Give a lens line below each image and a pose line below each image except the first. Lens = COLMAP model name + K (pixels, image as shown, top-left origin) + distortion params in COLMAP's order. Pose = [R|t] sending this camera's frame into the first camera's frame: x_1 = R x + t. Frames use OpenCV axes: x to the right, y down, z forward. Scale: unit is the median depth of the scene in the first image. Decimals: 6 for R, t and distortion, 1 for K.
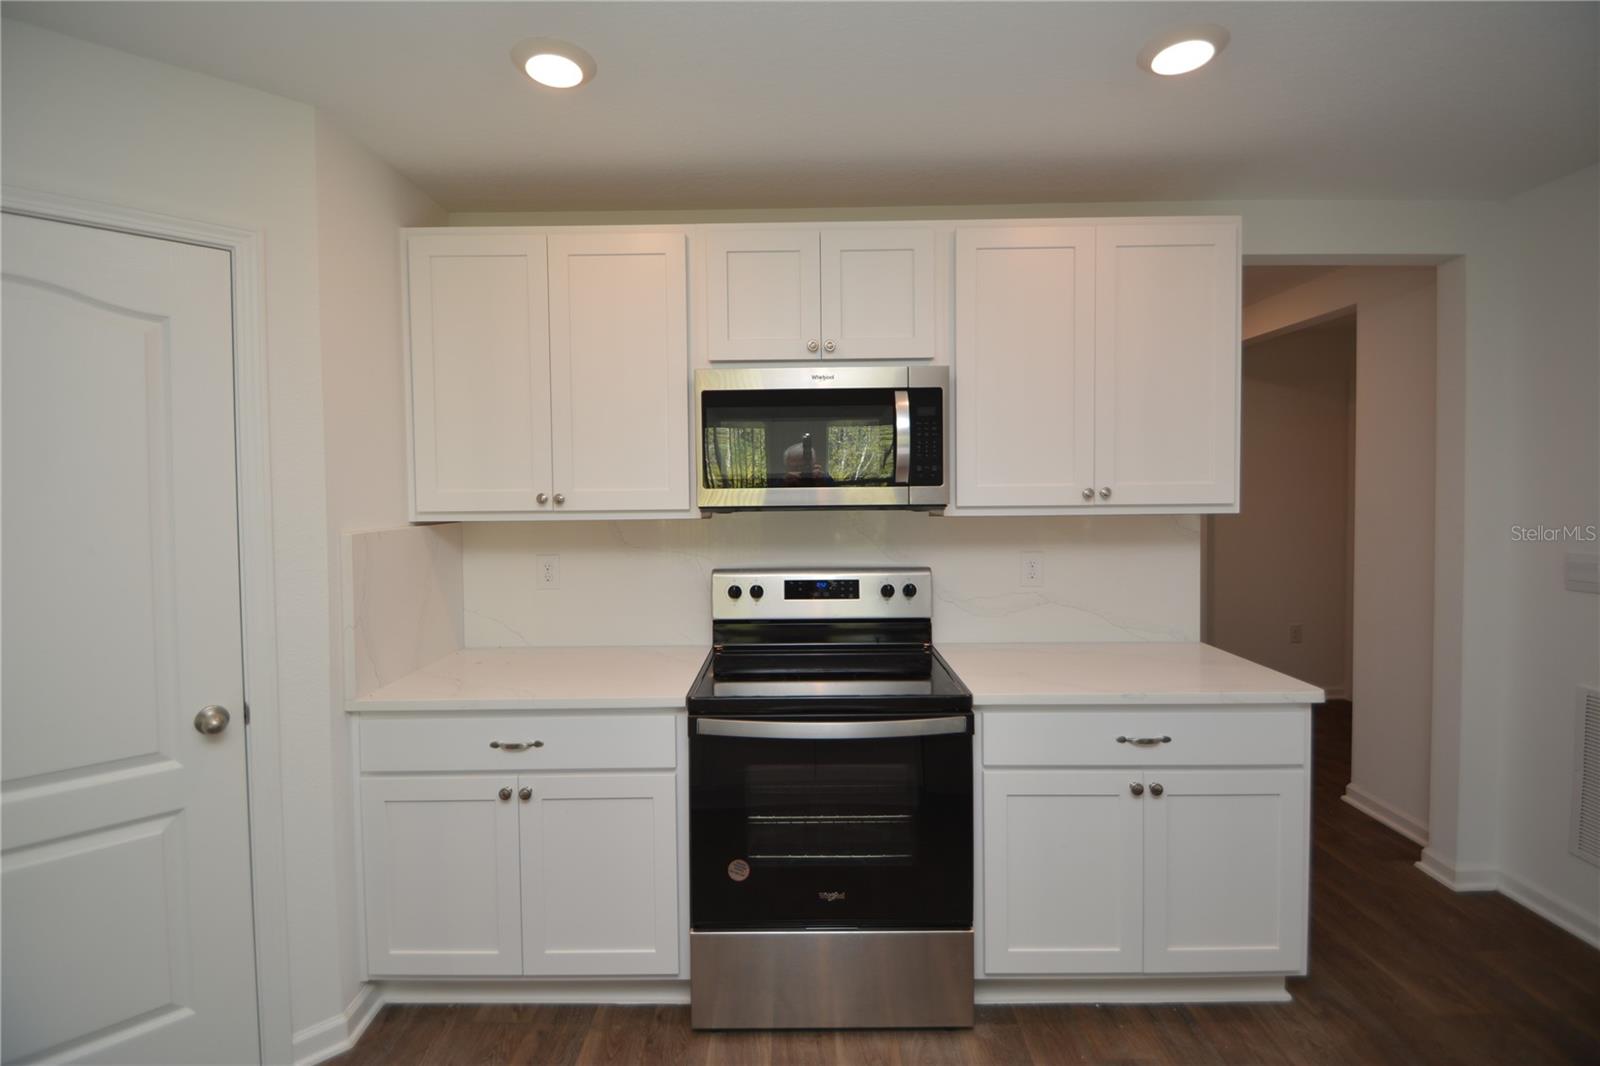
lens RADIAL K [[709.4, 0, 795.0], [0, 709.4, 503.3], [0, 0, 1]] dist [0.020112, -0.018914]
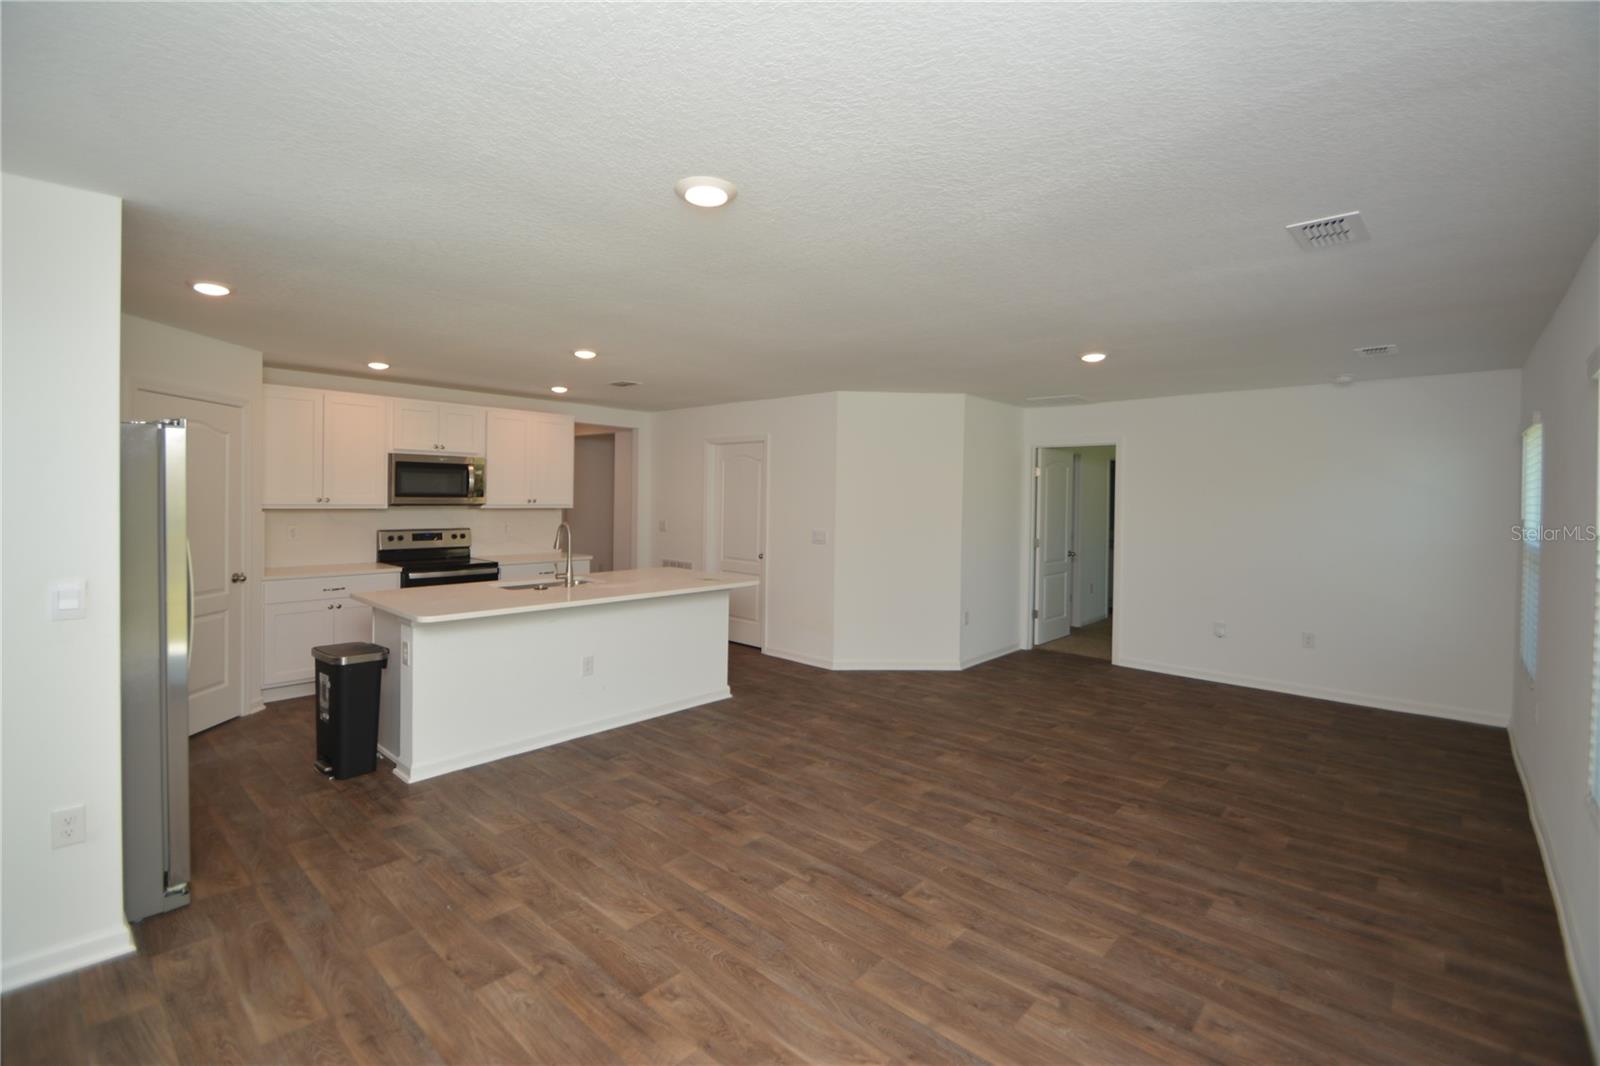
lens RADIAL K [[709.4, 0, 795.0], [0, 709.4, 503.3], [0, 0, 1]] dist [0.020112, -0.018914]
pose [[0.662595, 0.012727, 0.748870, -1.119577], [-0.000165, 0.999858, -0.016846, 0.048113], [-0.748978, 0.011039, 0.662503, -1.885927]]
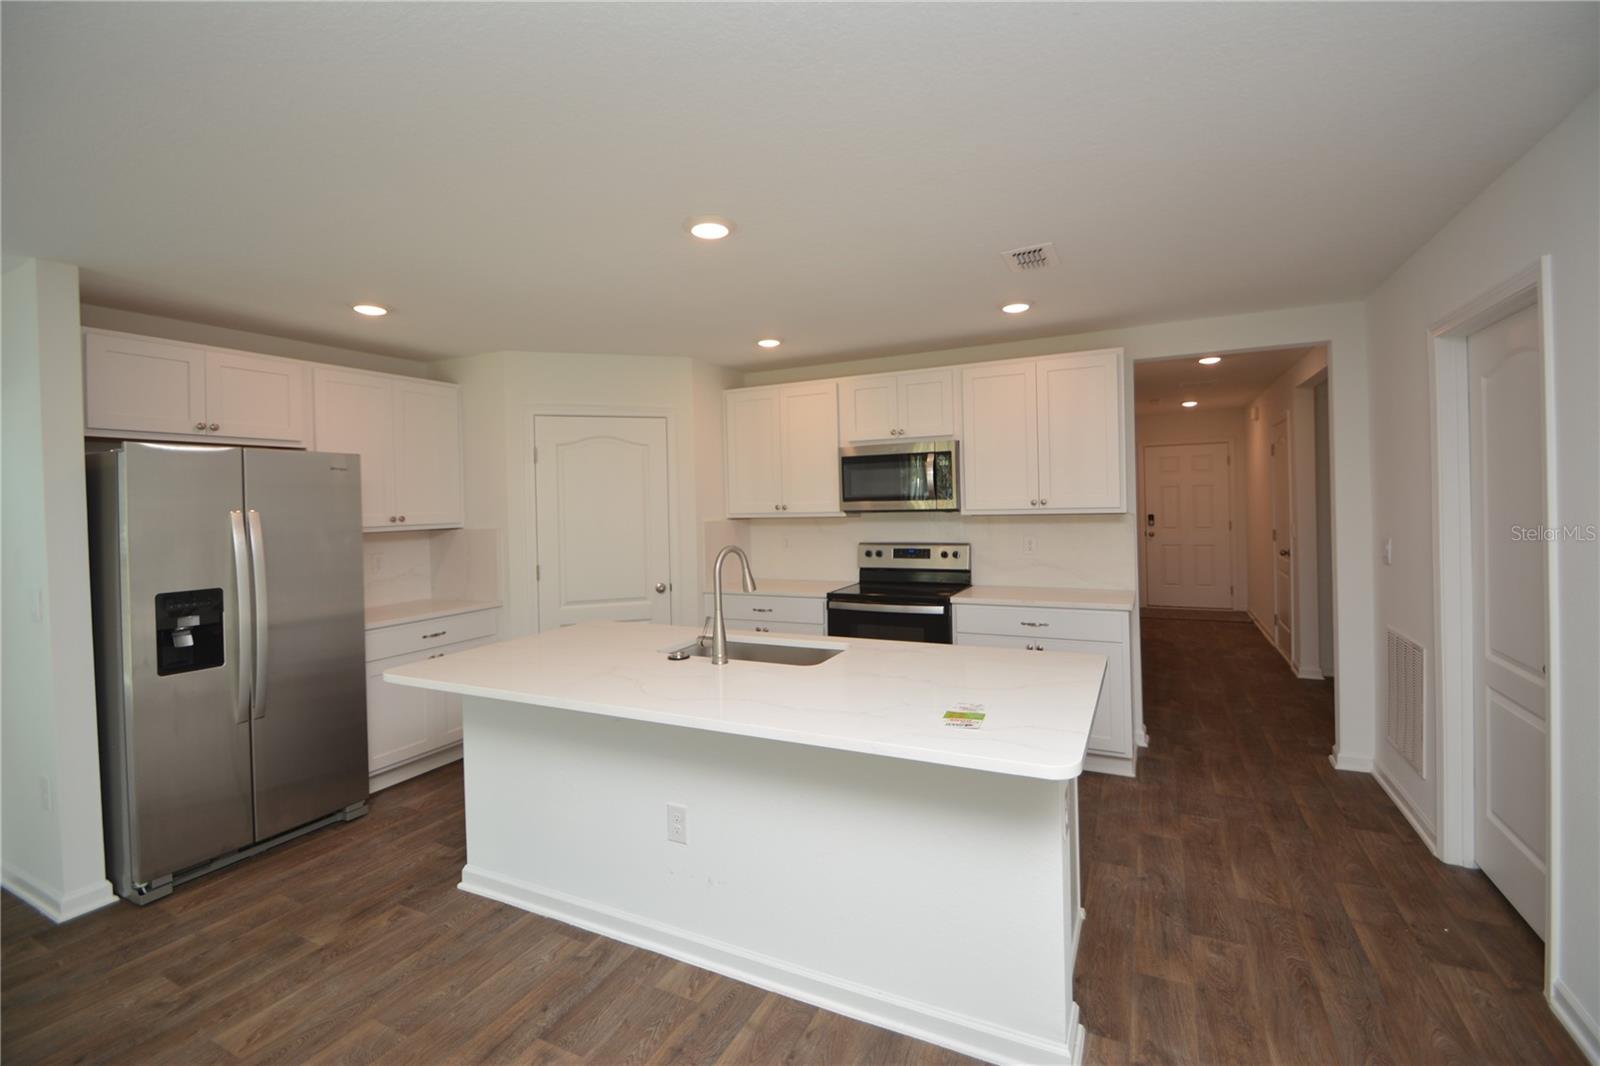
lens RADIAL K [[709.4, 0, 795.0], [0, 709.4, 503.3], [0, 0, 1]] dist [0.020112, -0.018914]
pose [[0.899419, -0.008463, -0.437005, 0.659856], [0.001563, 0.999868, -0.016147, 0.017696], [0.437084, 0.013840, 0.899314, -0.966600]]
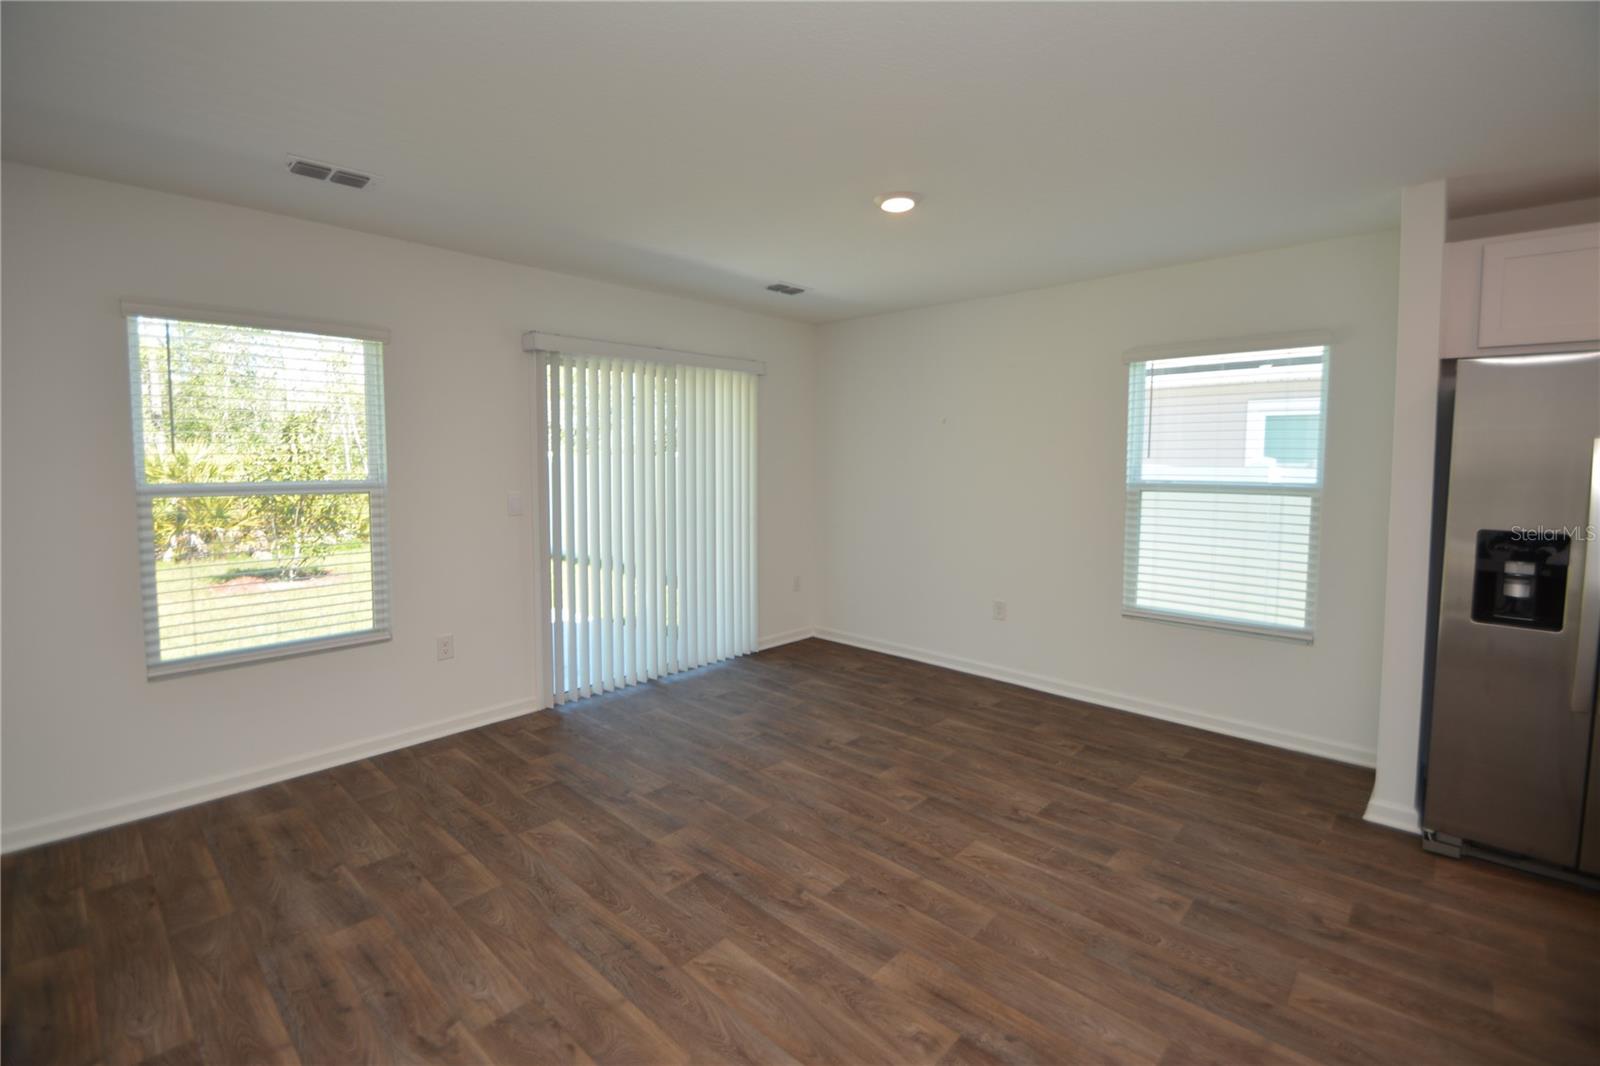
lens RADIAL K [[709.4, 0, 795.0], [0, 709.4, 503.3], [0, 0, 1]] dist [0.020112, -0.018914]
pose [[-0.676491, 0.058420, -0.734130, 0.638259], [-0.016939, 0.995351, 0.094816, 0.026816], [0.736256, 0.076578, -0.672357, -0.371519]]
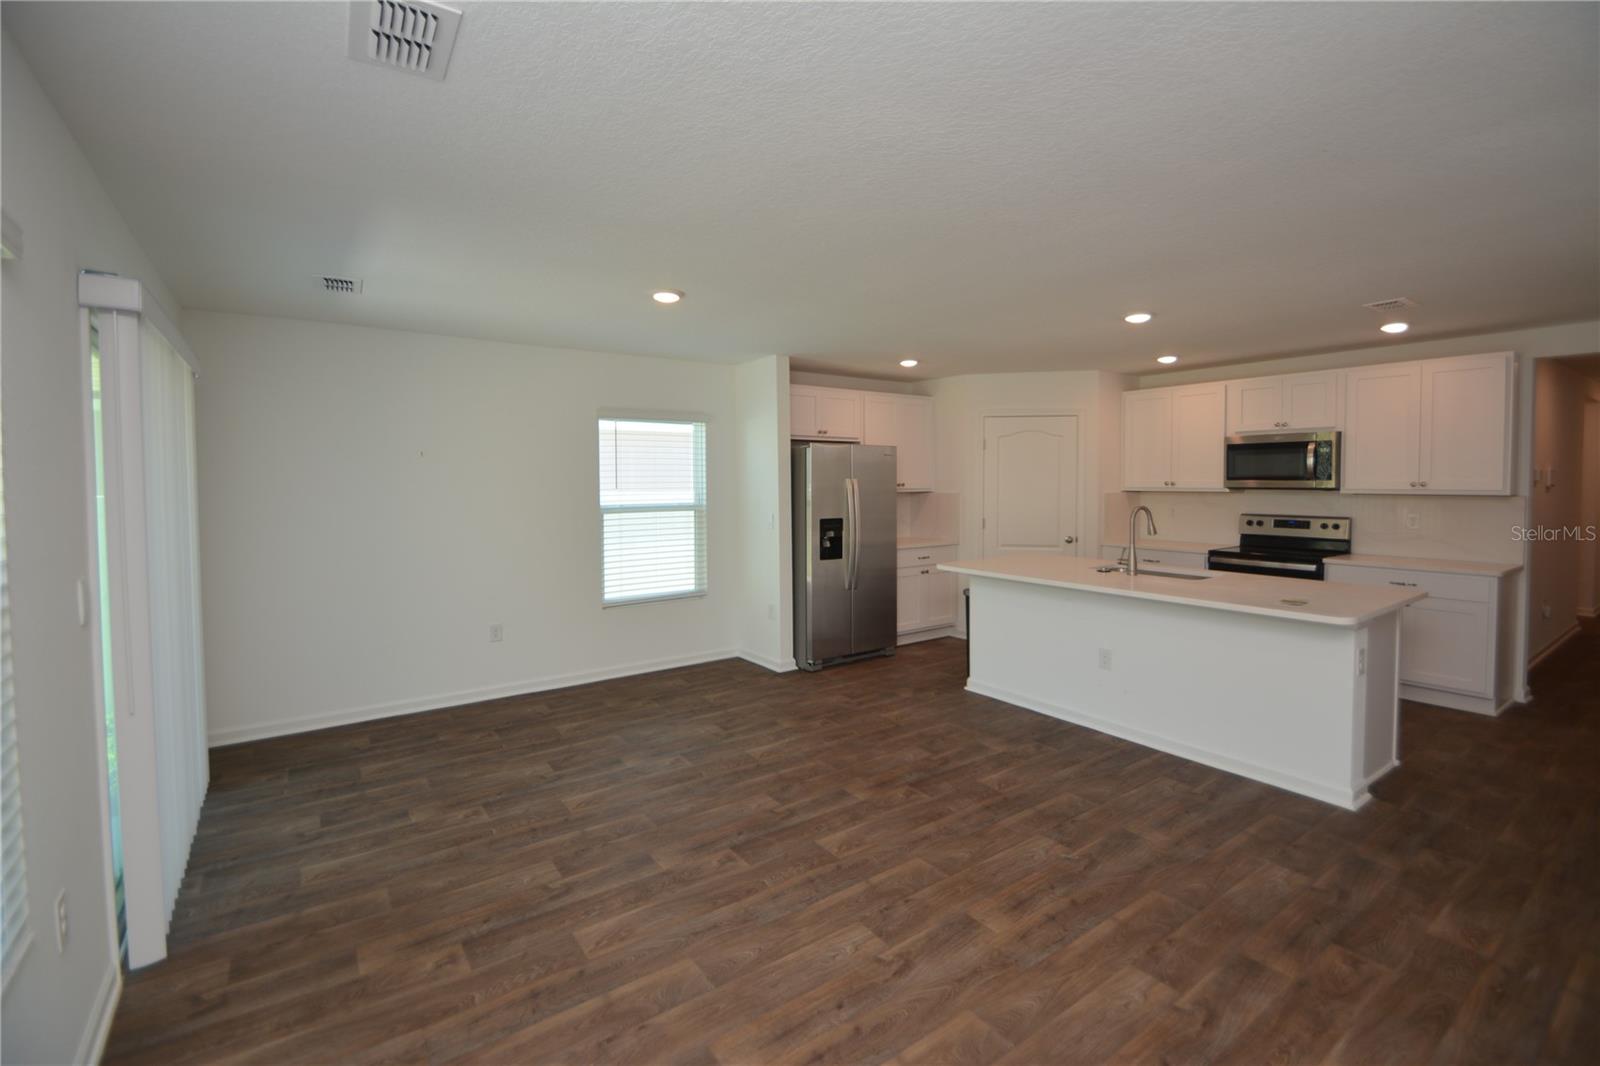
lens RADIAL K [[709.4, 0, 795.0], [0, 709.4, 503.3], [0, 0, 1]] dist [0.020112, -0.018914]
pose [[0.589419, 0.036516, -0.807002, 1.064468], [-0.025722, 0.999320, 0.026431, 0.036855], [0.807418, 0.005179, 0.589957, -1.875840]]
